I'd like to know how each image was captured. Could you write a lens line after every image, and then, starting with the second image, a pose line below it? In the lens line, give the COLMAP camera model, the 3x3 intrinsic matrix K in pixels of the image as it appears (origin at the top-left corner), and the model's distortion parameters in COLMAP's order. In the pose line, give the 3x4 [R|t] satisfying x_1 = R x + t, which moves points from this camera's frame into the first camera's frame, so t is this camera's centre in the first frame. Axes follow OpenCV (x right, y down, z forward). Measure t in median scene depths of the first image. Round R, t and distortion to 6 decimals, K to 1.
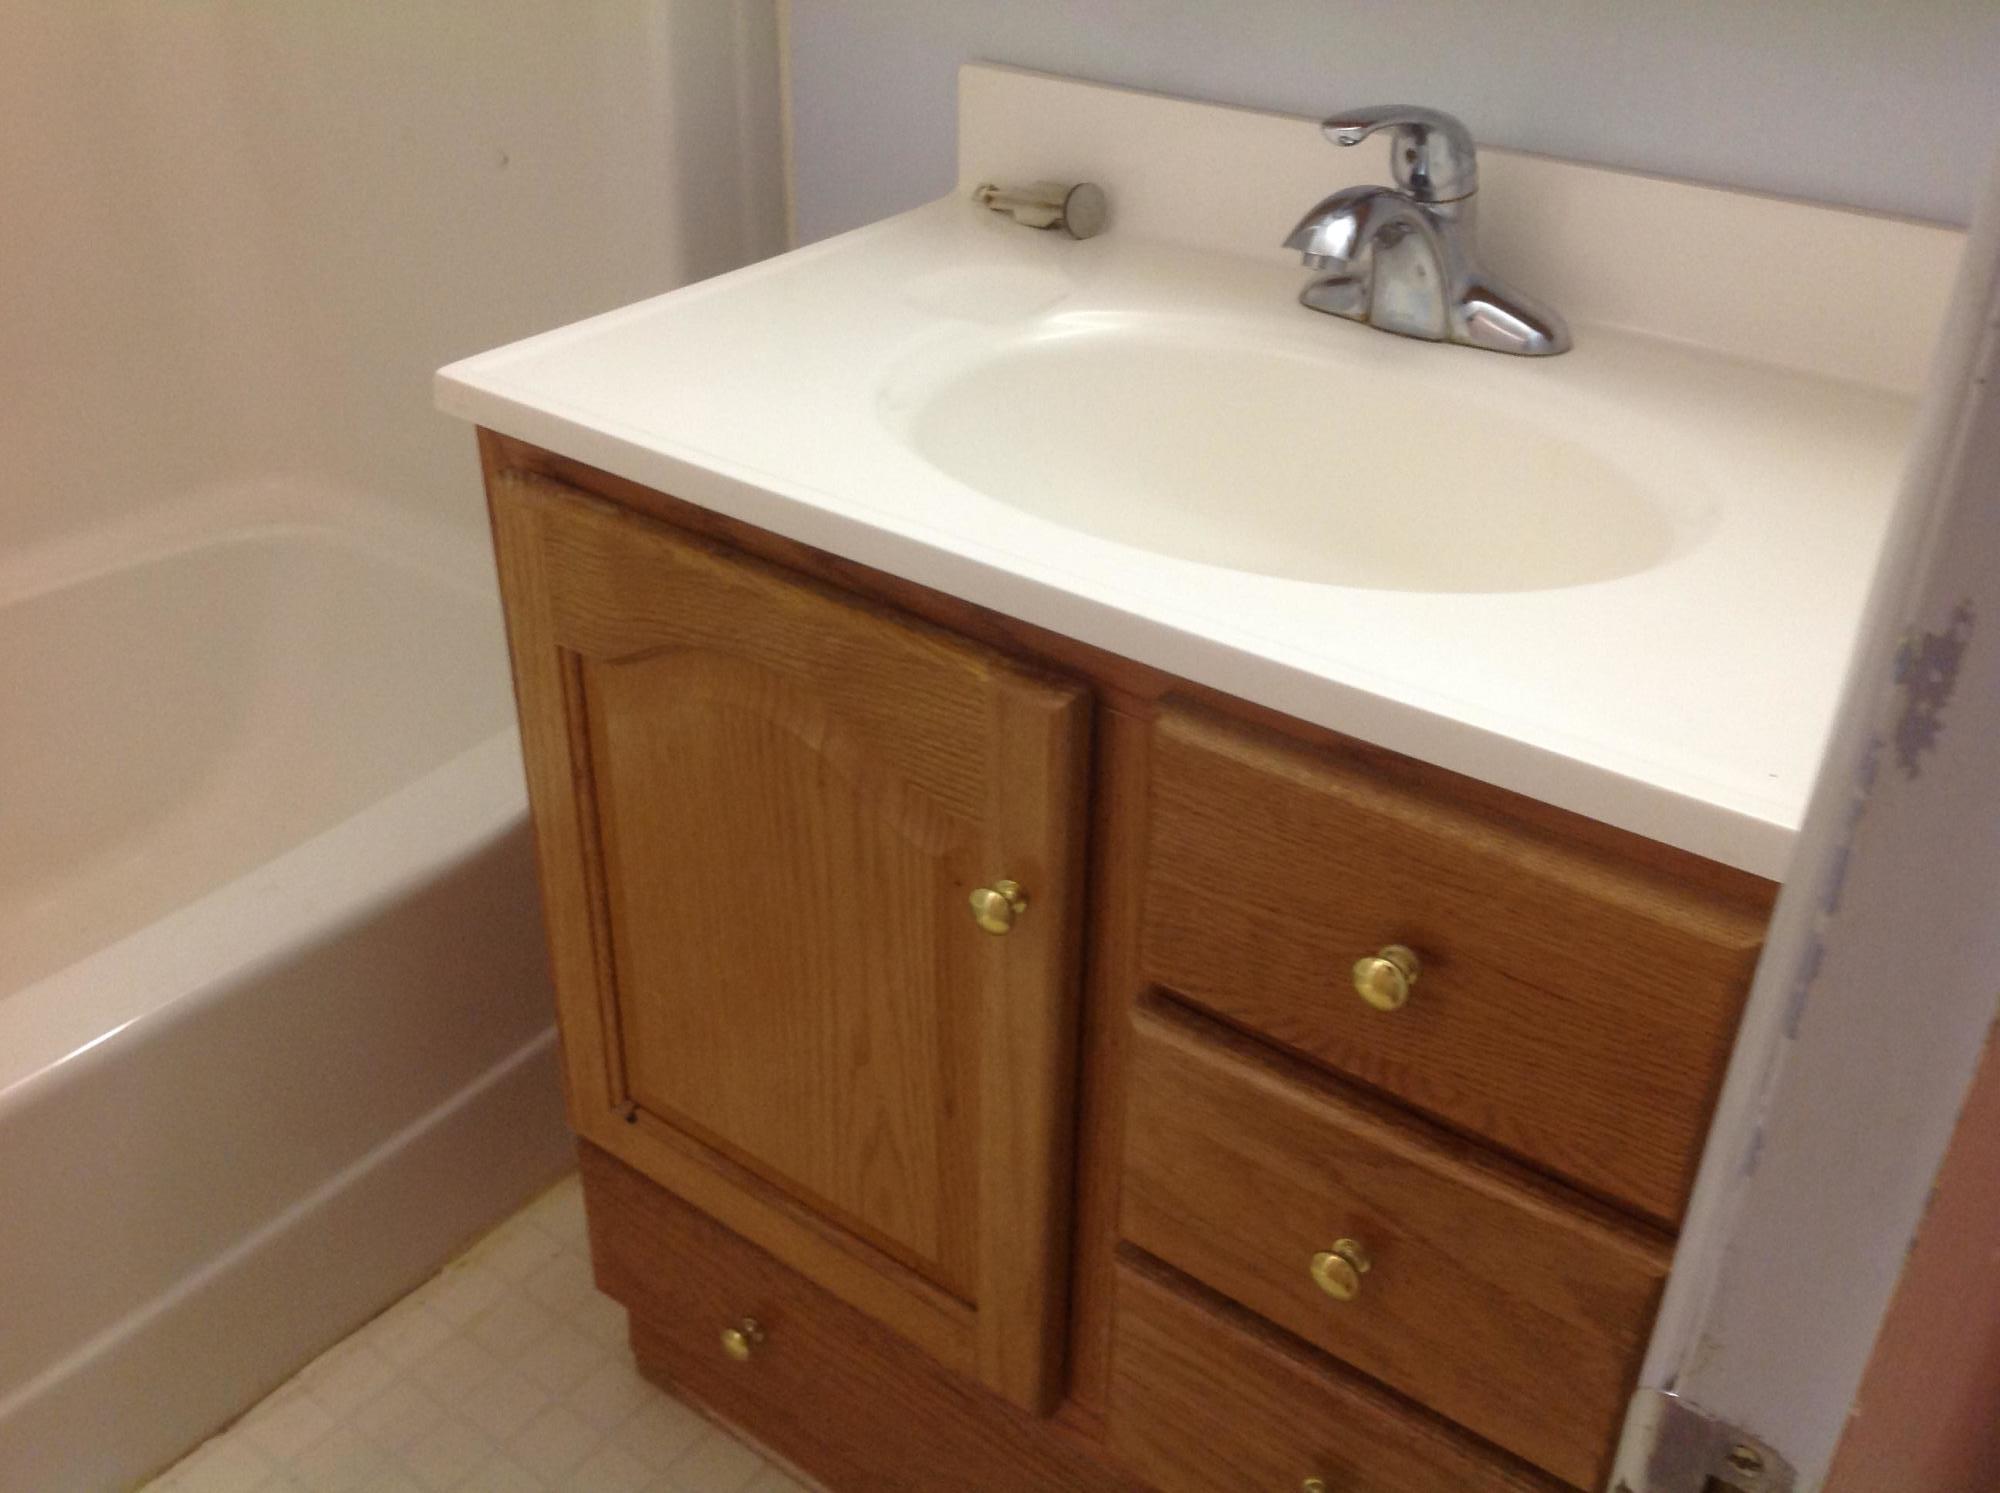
lens RADIAL K [[1848.1, 0, 1003.6], [0, 1848.1, 720.7], [0, 0, 1]] dist [0.196543, -0.520952]
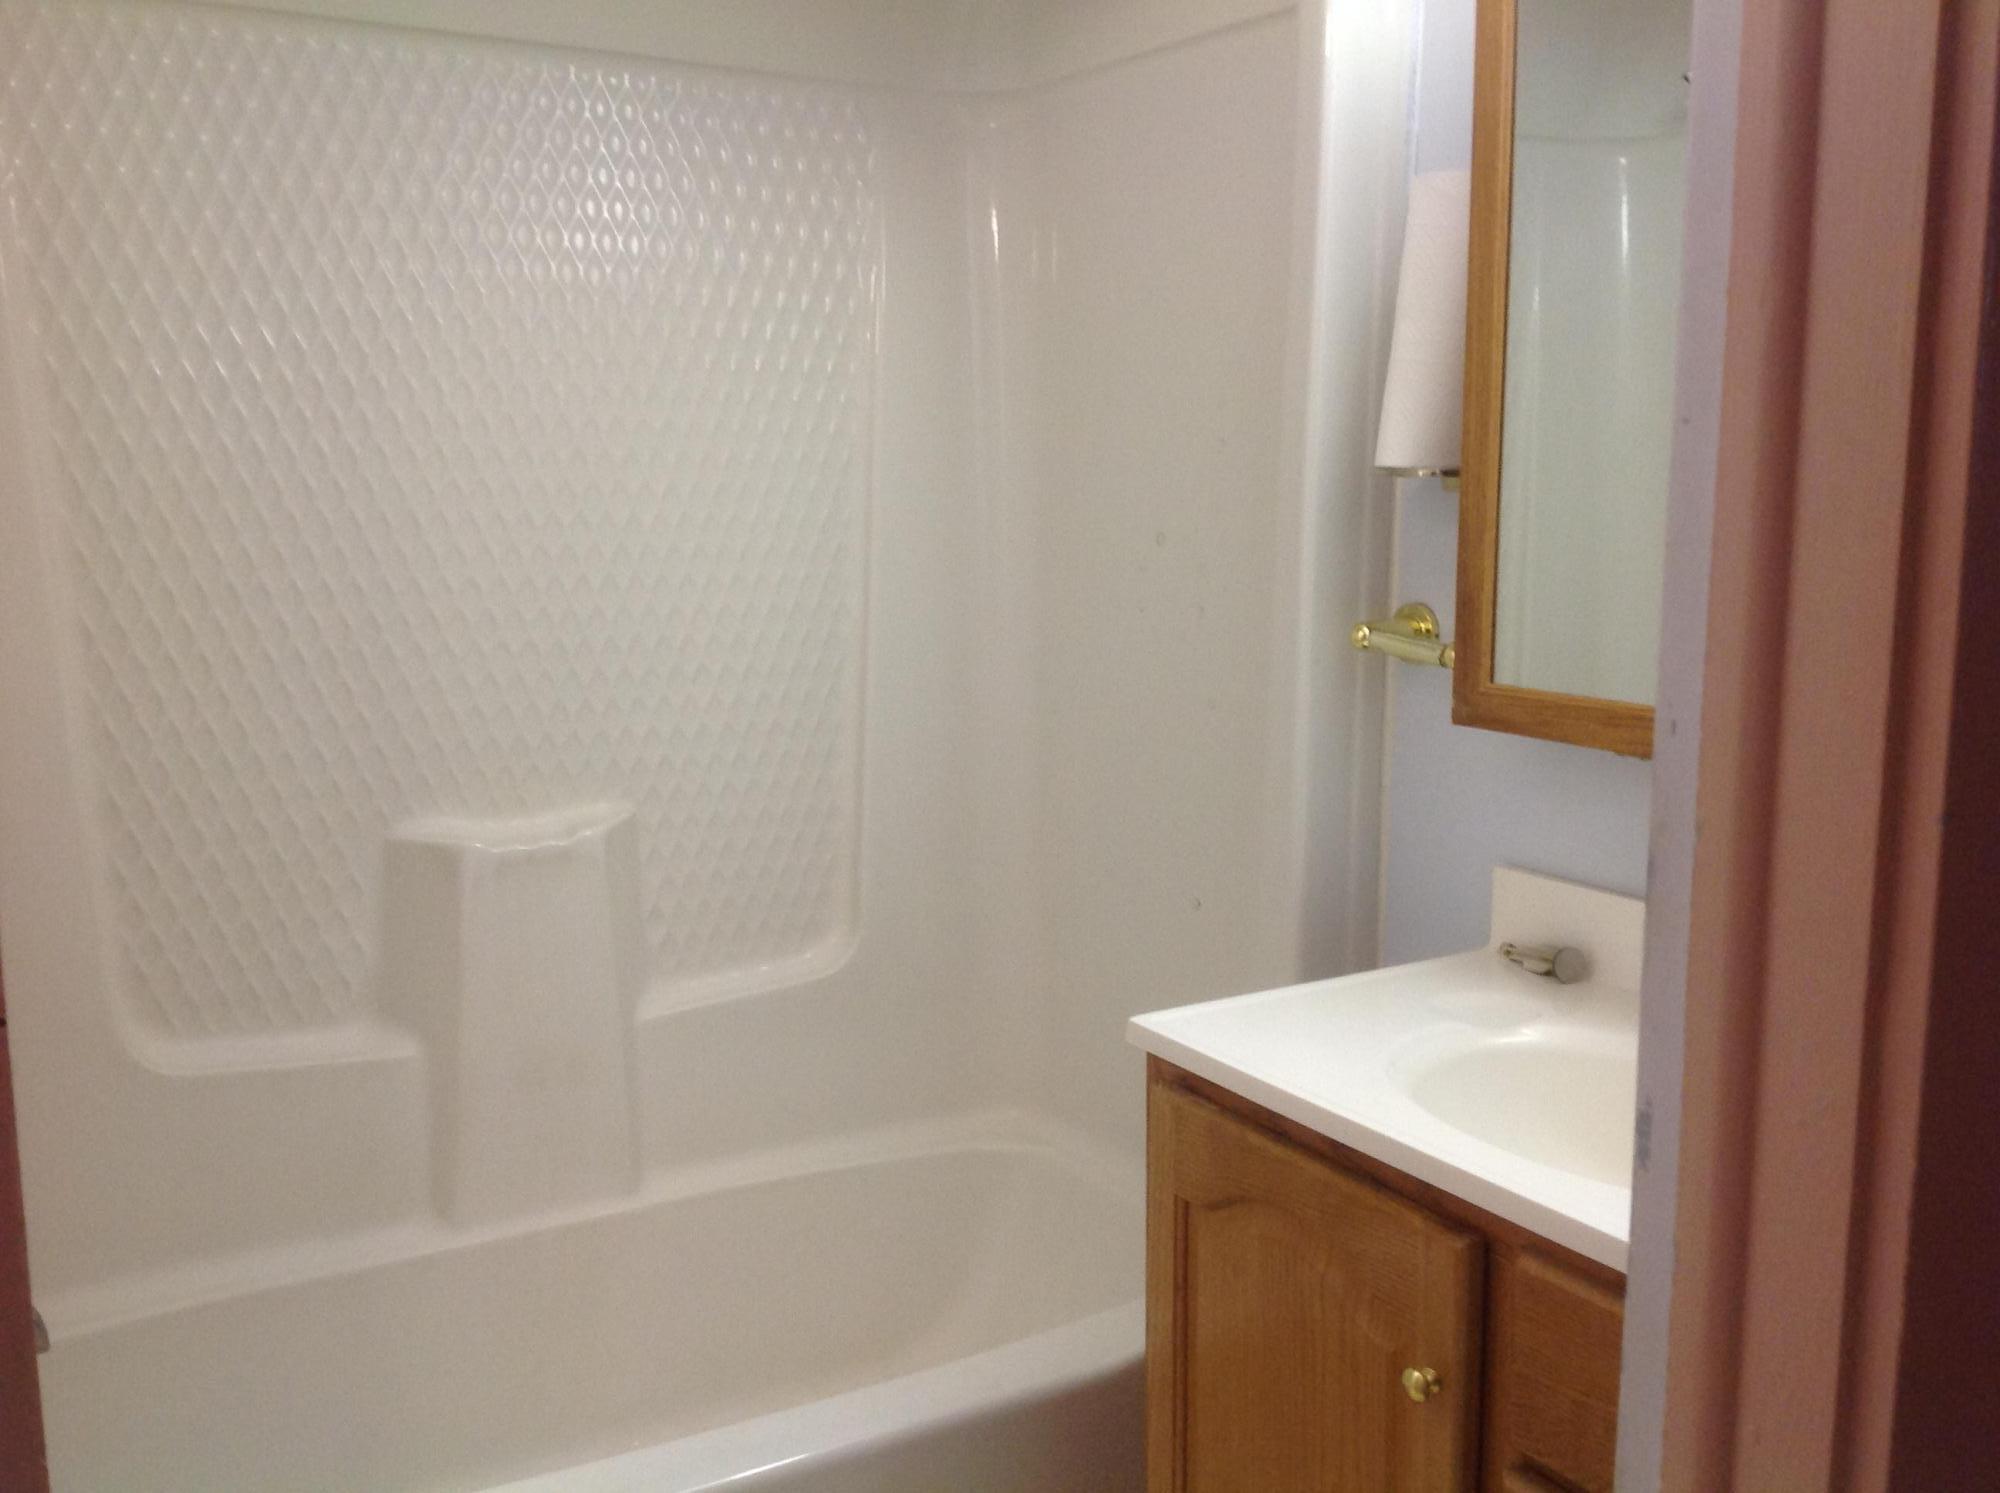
lens RADIAL K [[1848.1, 0, 1003.6], [0, 1848.1, 720.7], [0, 0, 1]] dist [0.196543, -0.520952]
pose [[0.930195, 0.035323, -0.365363, 0.204001], [-0.172841, 0.920257, -0.351074, 0.181590], [0.323827, 0.389717, 0.862123, -0.613215]]
